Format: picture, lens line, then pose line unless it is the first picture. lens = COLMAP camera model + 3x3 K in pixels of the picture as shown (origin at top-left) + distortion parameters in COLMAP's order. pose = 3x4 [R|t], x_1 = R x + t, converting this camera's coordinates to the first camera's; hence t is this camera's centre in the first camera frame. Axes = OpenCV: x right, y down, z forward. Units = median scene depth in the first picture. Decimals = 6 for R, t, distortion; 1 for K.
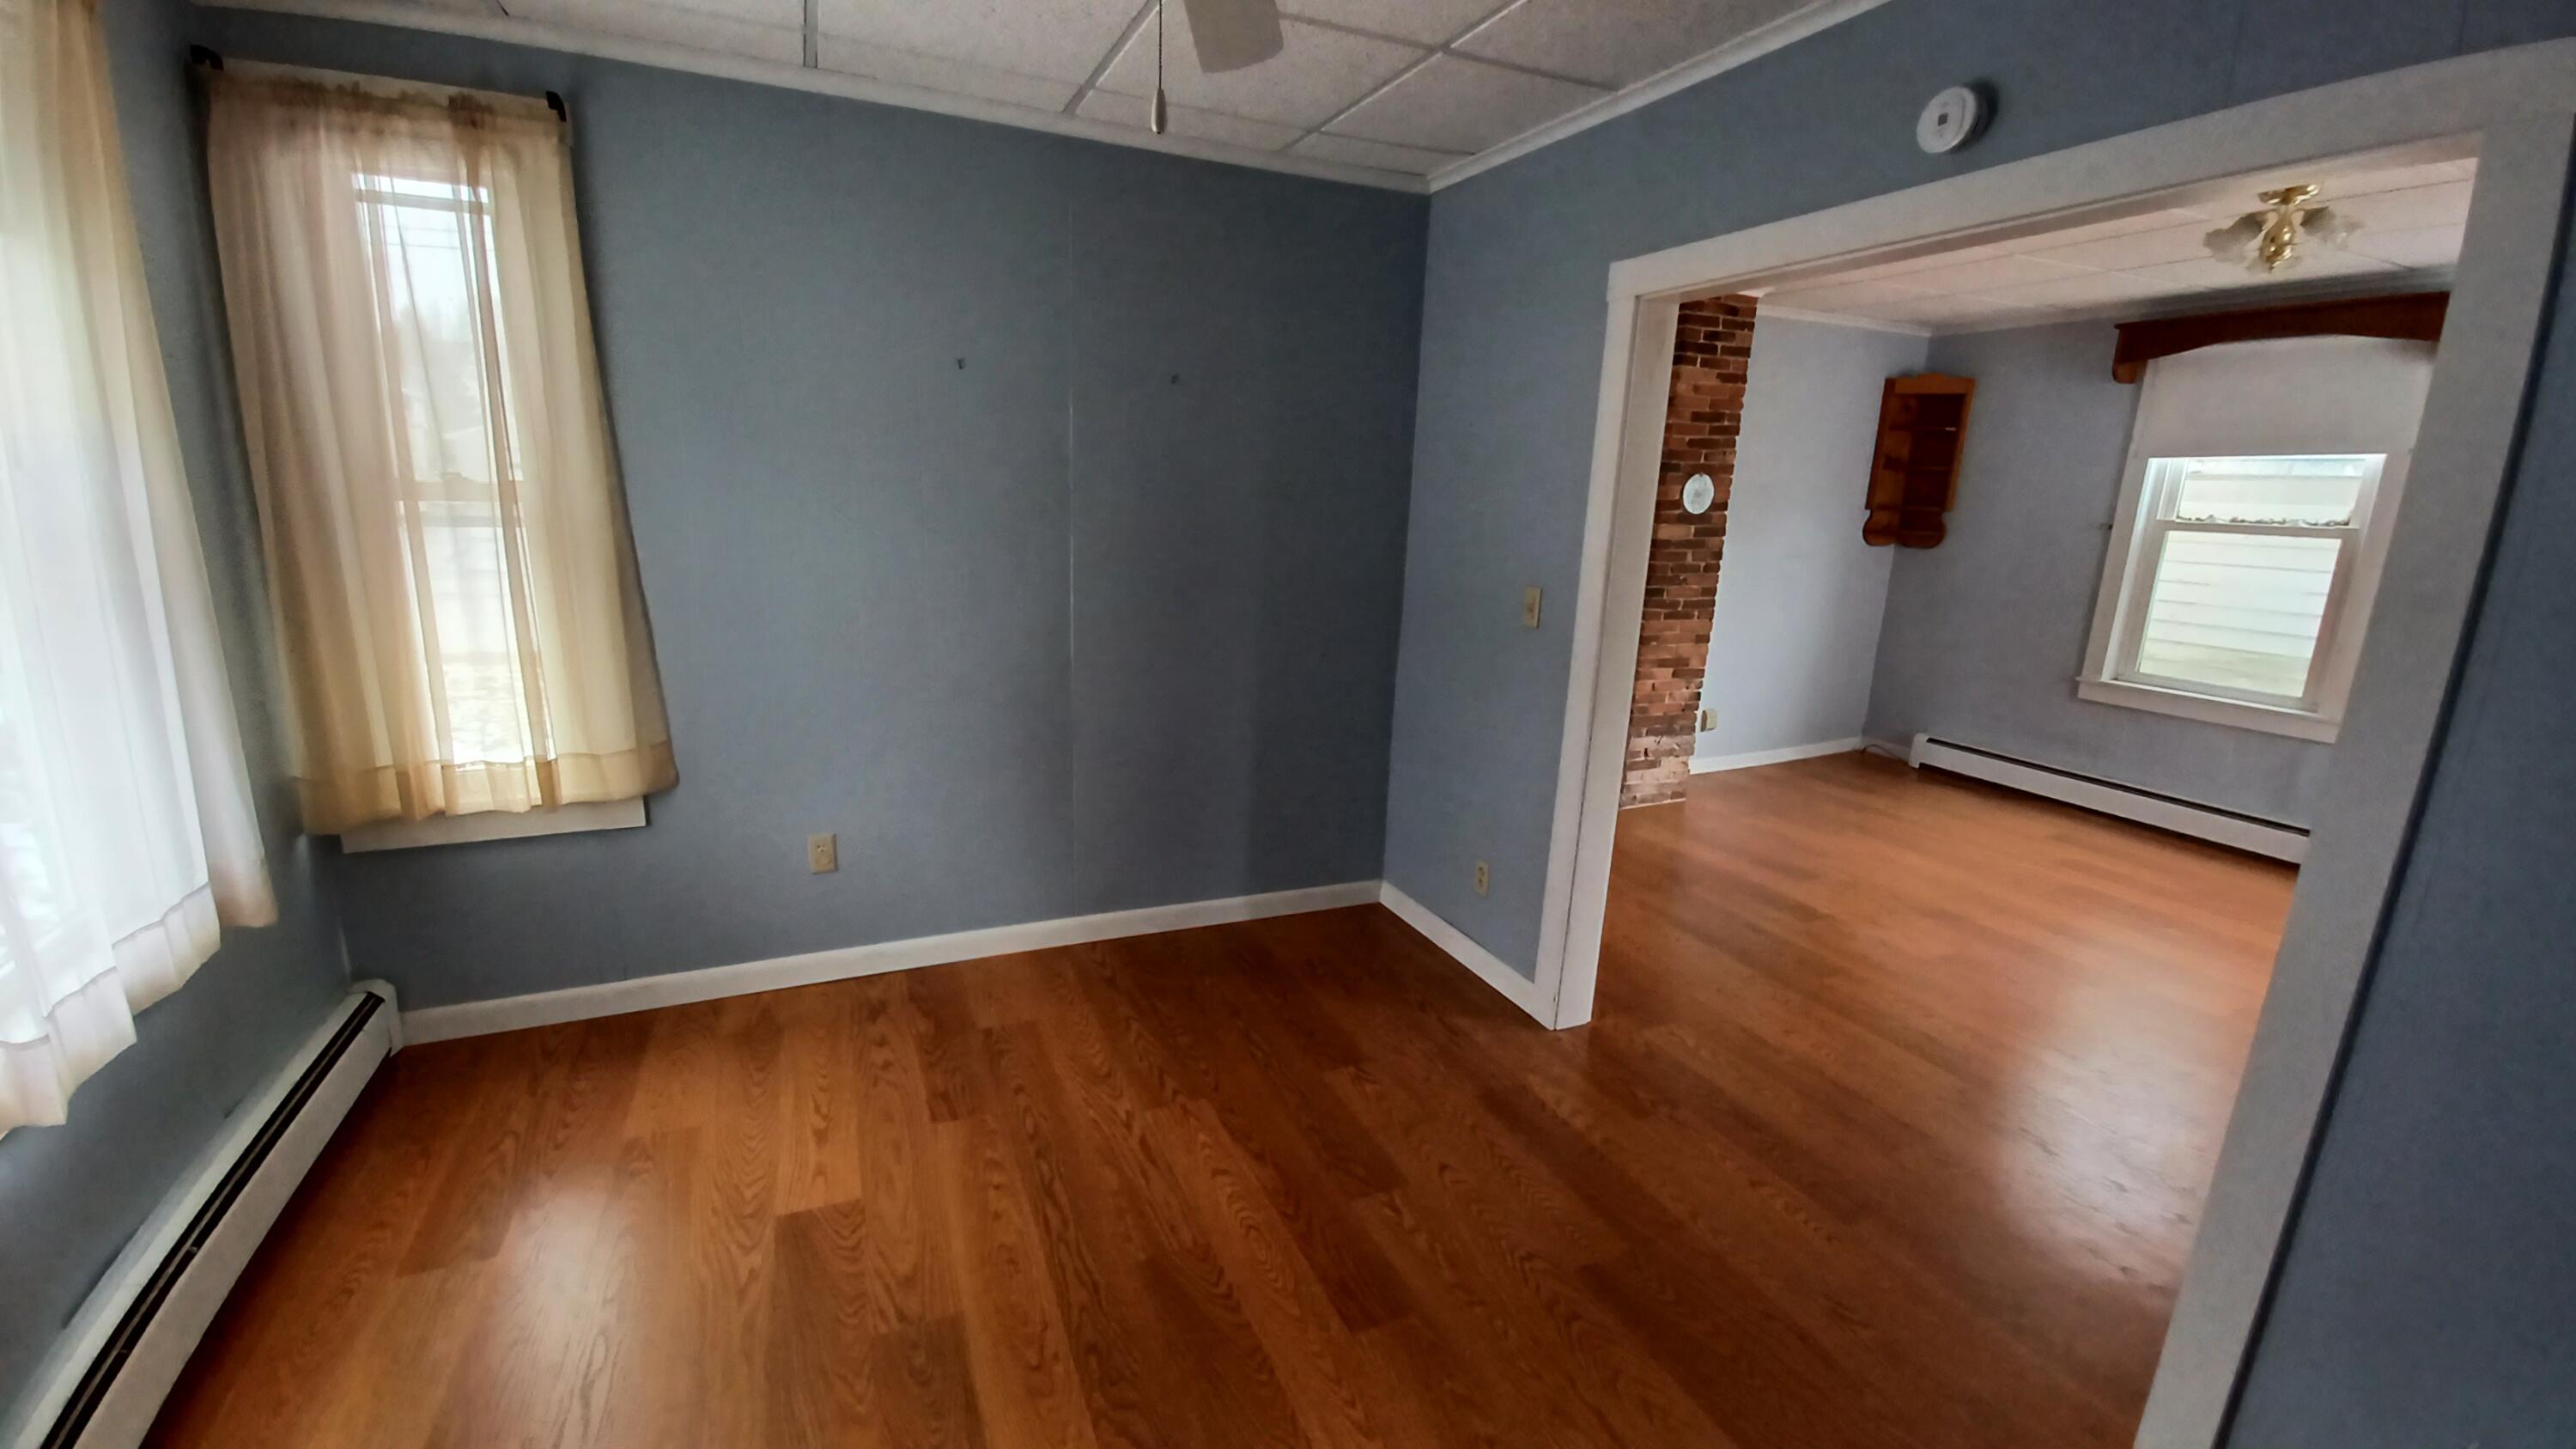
lens RADIAL K [[1016.5, 0, 1268.8], [0, 1016.5, 712.6], [0, 0, 1]] dist [0.013015, -0.015193]
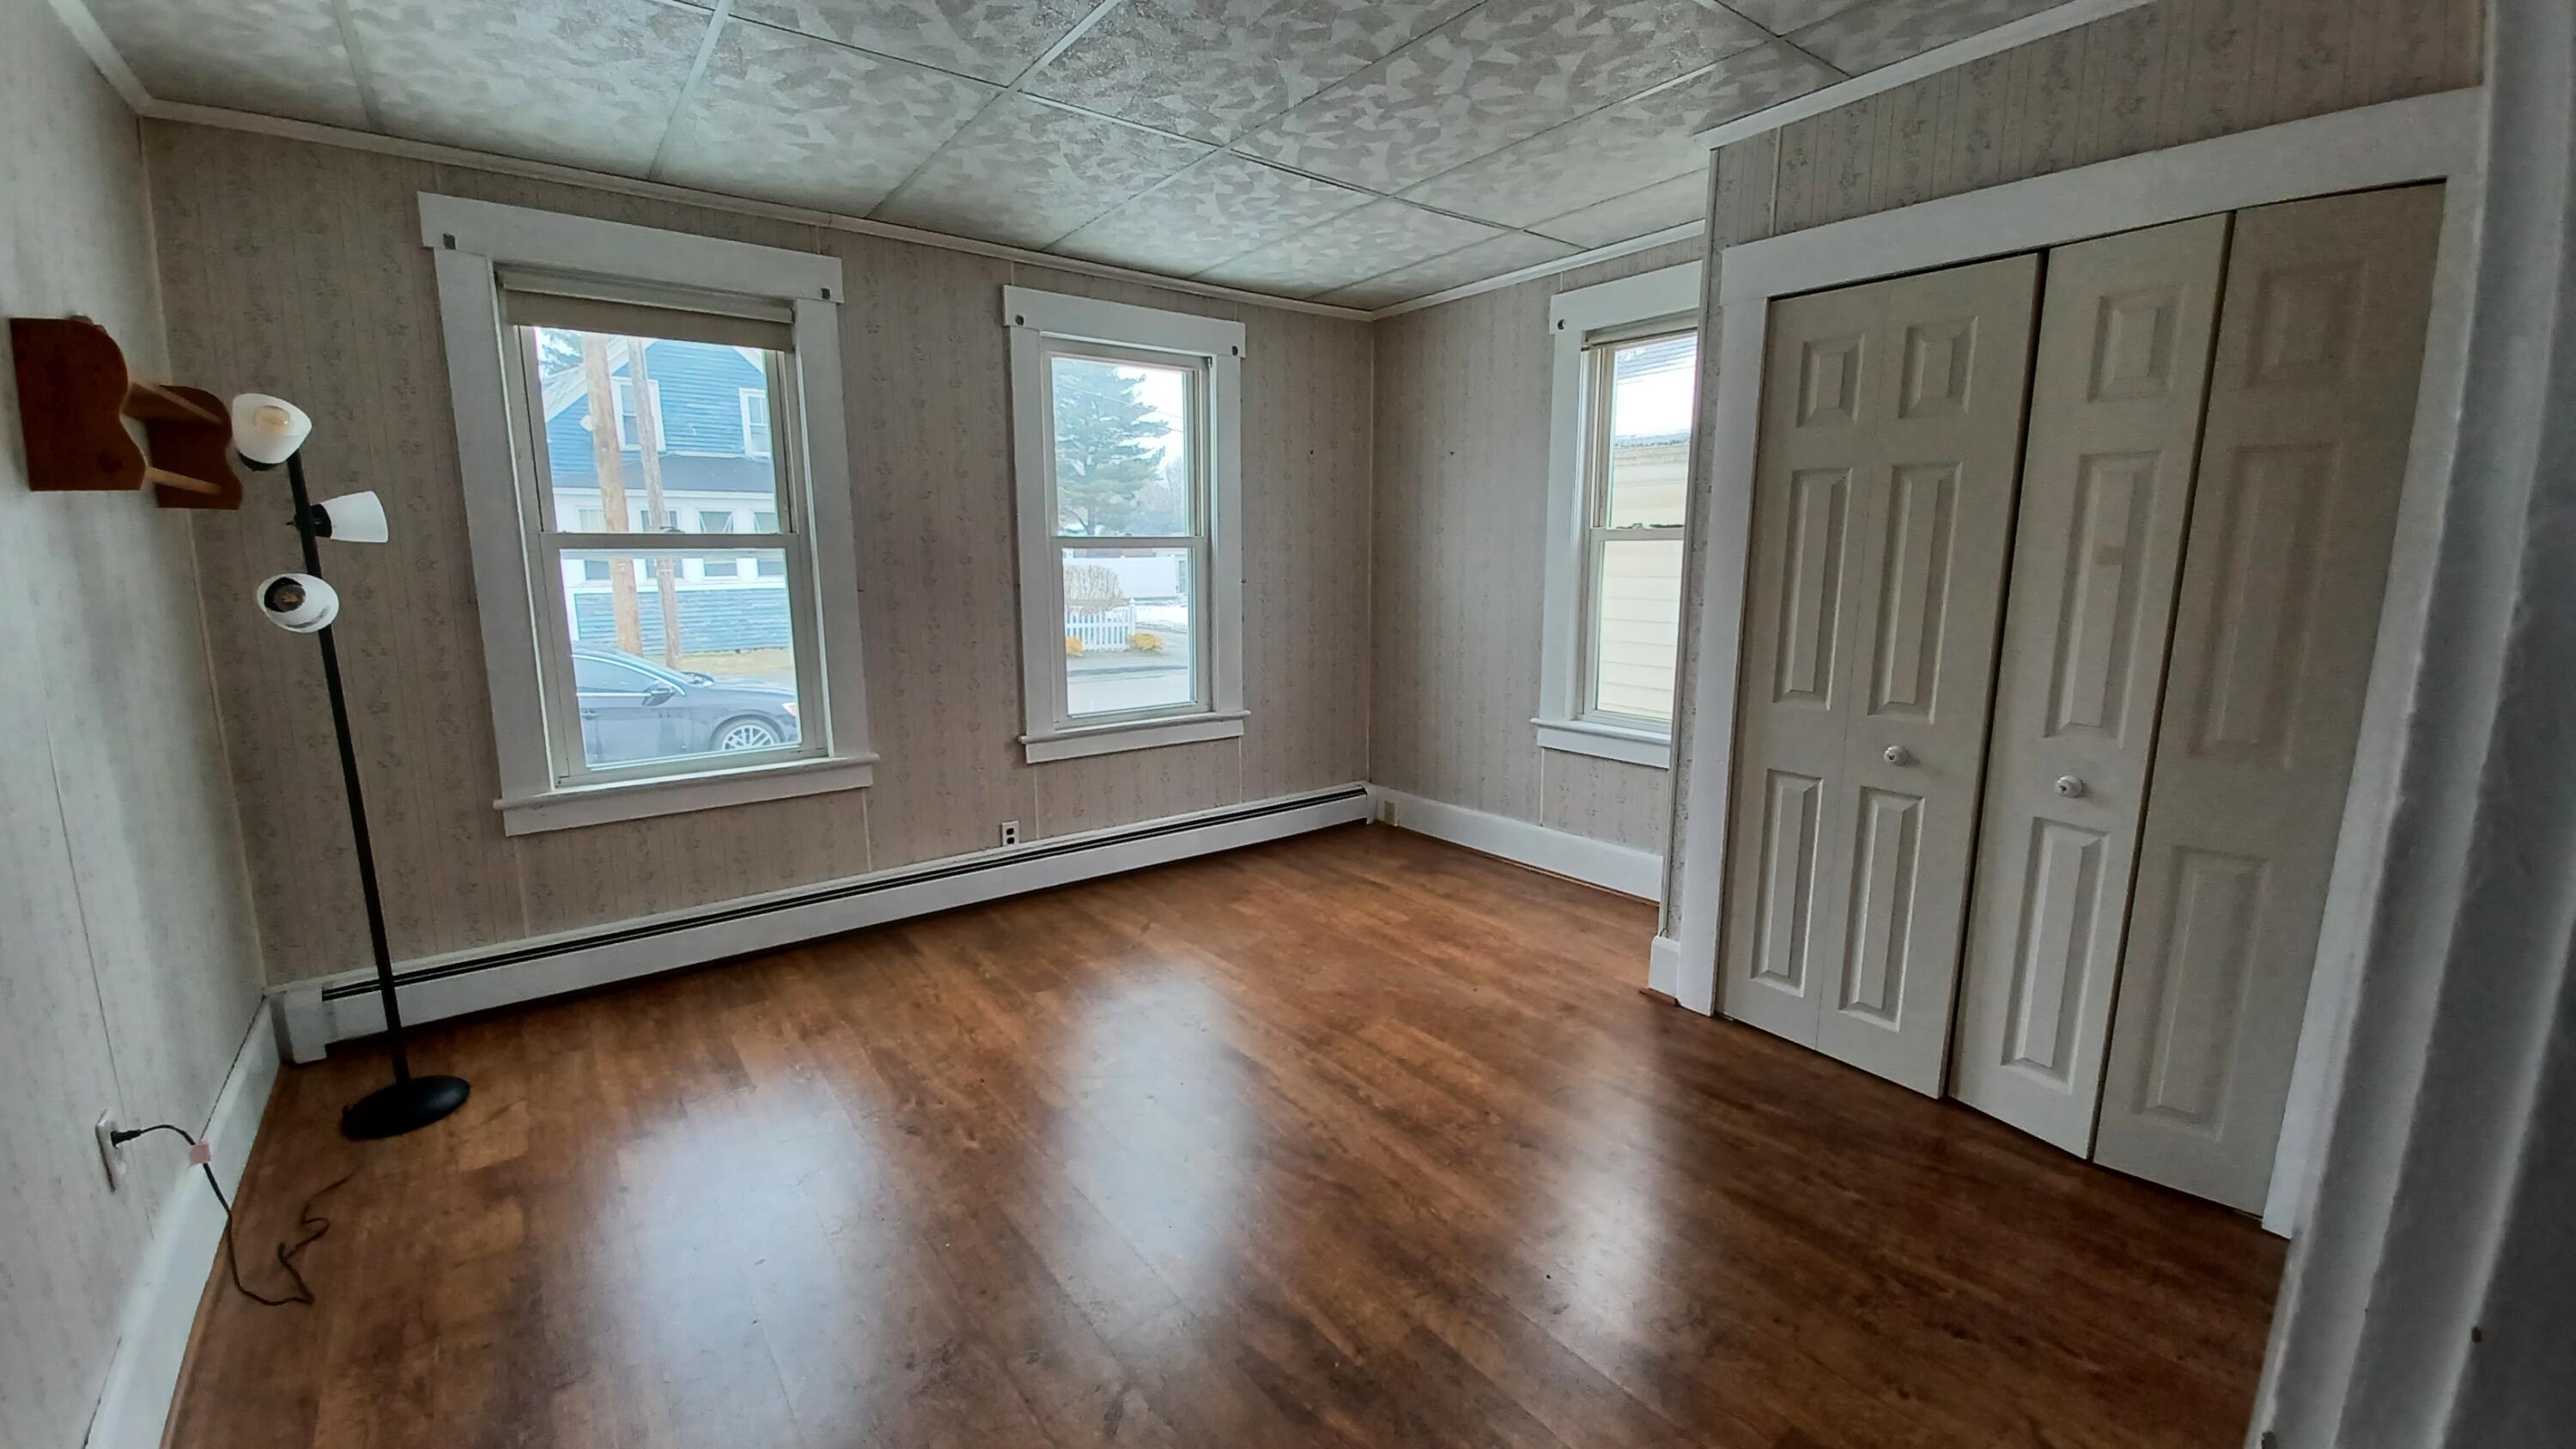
lens RADIAL K [[1016.5, 0, 1268.8], [0, 1016.5, 712.6], [0, 0, 1]] dist [0.013015, -0.015193]
pose [[-0.229748, -0.173326, 0.957692, -0.031229], [0.217260, 0.950049, 0.224063, -0.204211], [-0.948691, 0.259547, -0.180615, 1.001031]]
